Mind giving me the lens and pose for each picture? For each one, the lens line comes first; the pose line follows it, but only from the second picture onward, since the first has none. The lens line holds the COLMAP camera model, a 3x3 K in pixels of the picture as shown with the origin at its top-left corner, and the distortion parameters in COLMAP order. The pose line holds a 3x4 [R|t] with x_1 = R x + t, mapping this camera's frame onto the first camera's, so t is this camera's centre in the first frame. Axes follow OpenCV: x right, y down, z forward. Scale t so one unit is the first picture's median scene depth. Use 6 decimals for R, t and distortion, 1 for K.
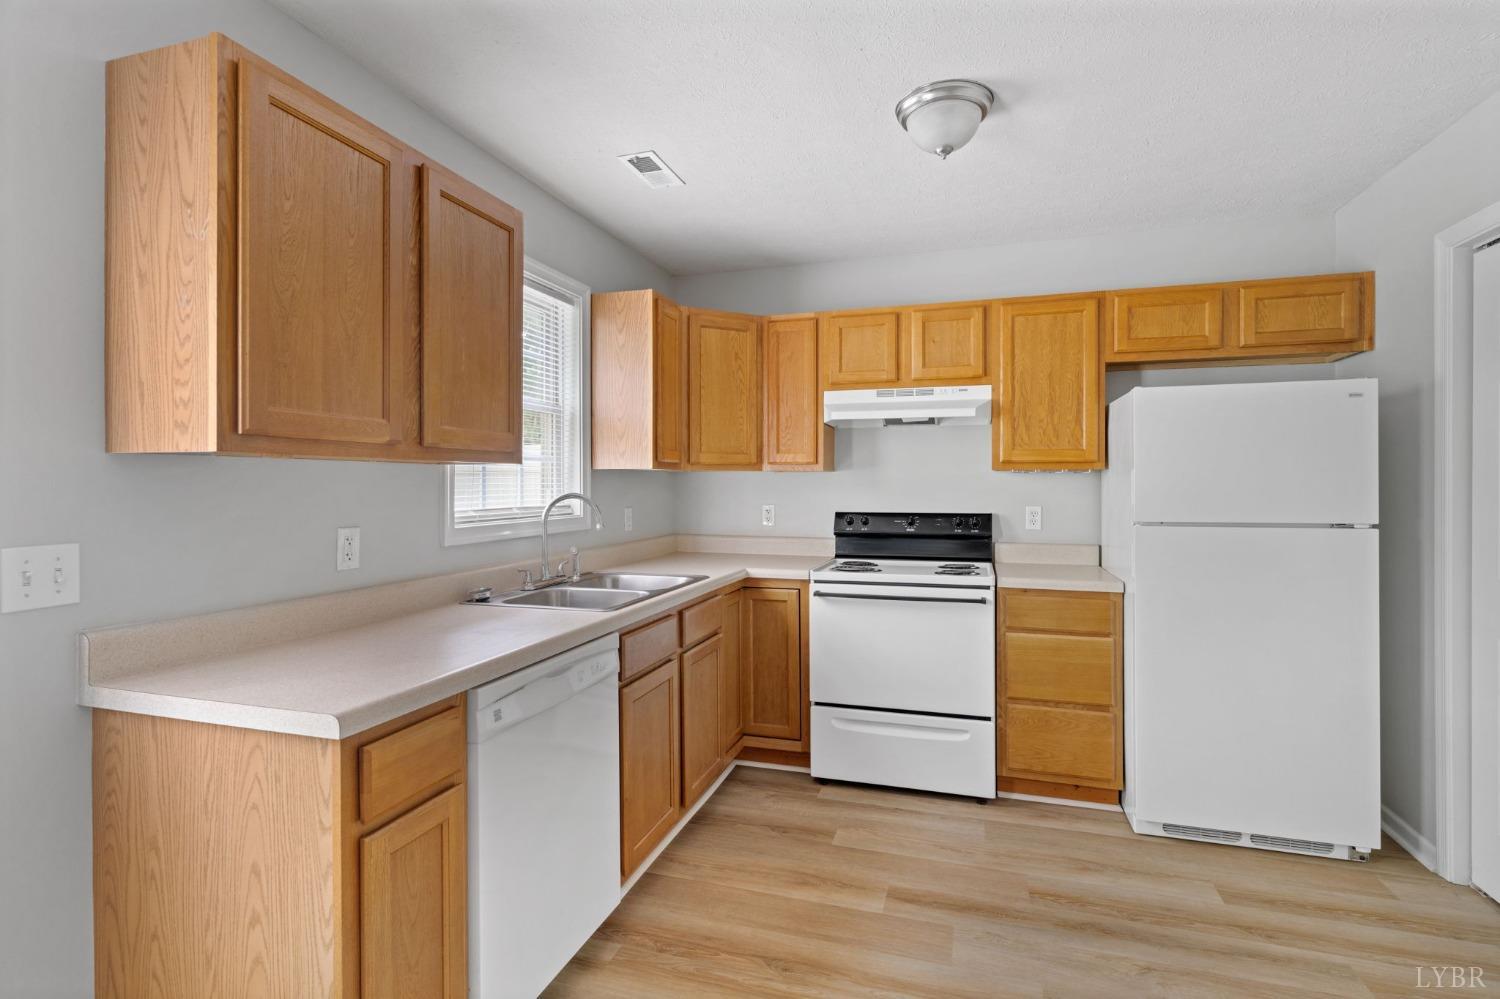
lens RADIAL K [[718.1, 0, 748.1], [0, 718.1, 483.3], [0, 0, 1]] dist [0.000229, 0.000276]
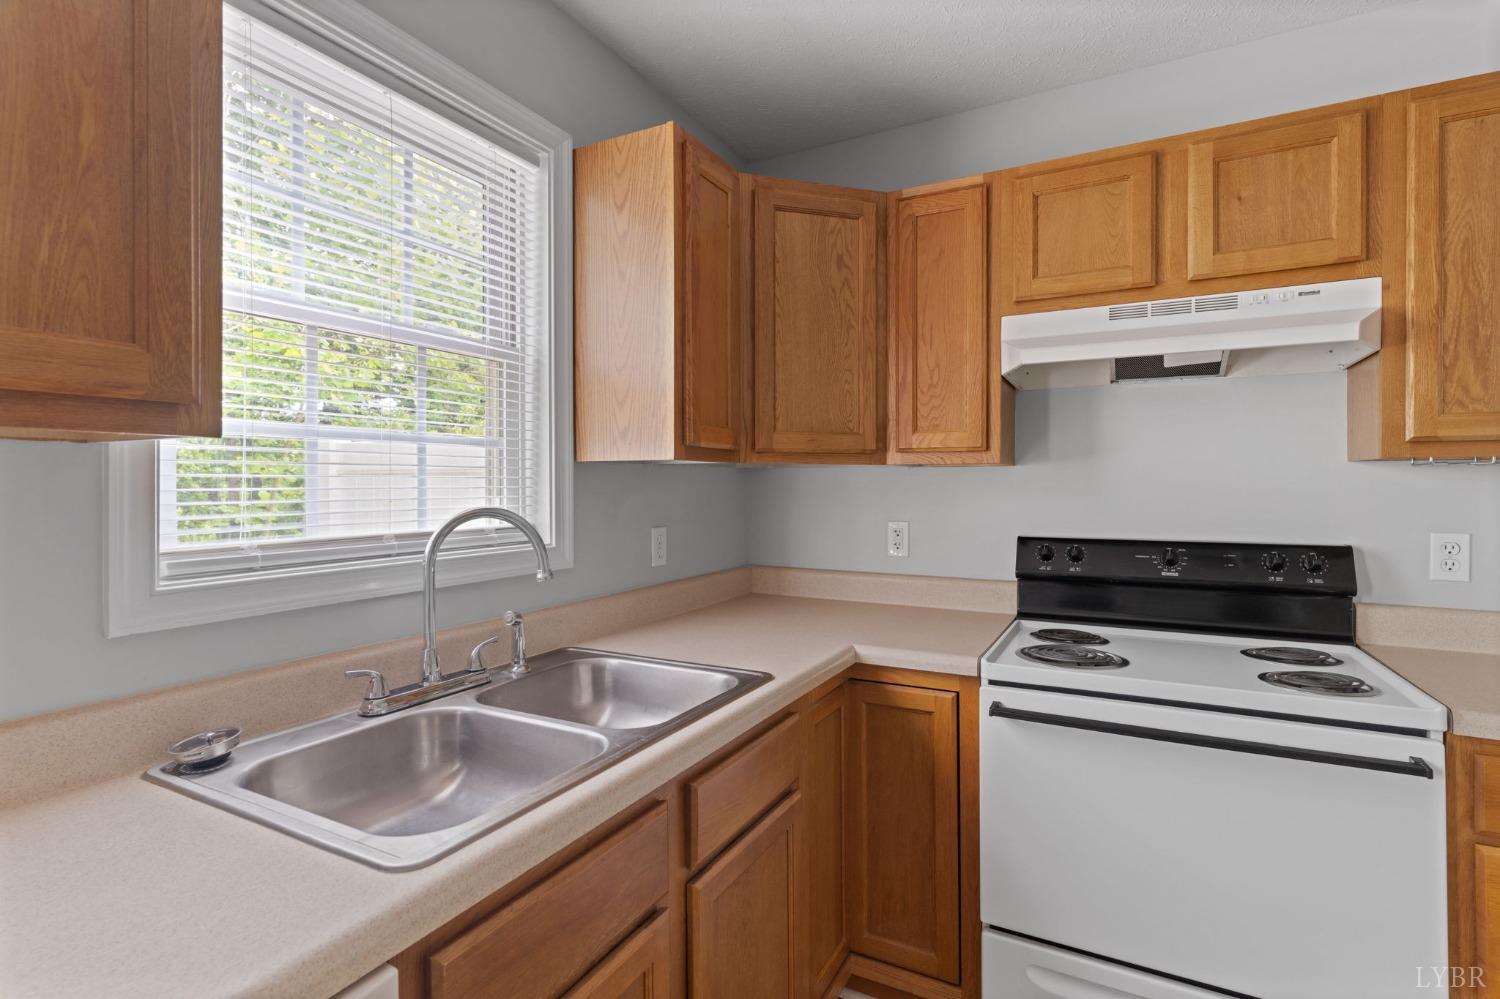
lens RADIAL K [[718.1, 0, 748.1], [0, 718.1, 483.3], [0, 0, 1]] dist [0.000229, 0.000276]
pose [[0.983273, 0.000529, -0.182135, 0.018798], [-0.000834, 0.999998, -0.001599, -0.001248], [0.182134, 0.001724, 0.983272, 0.503584]]
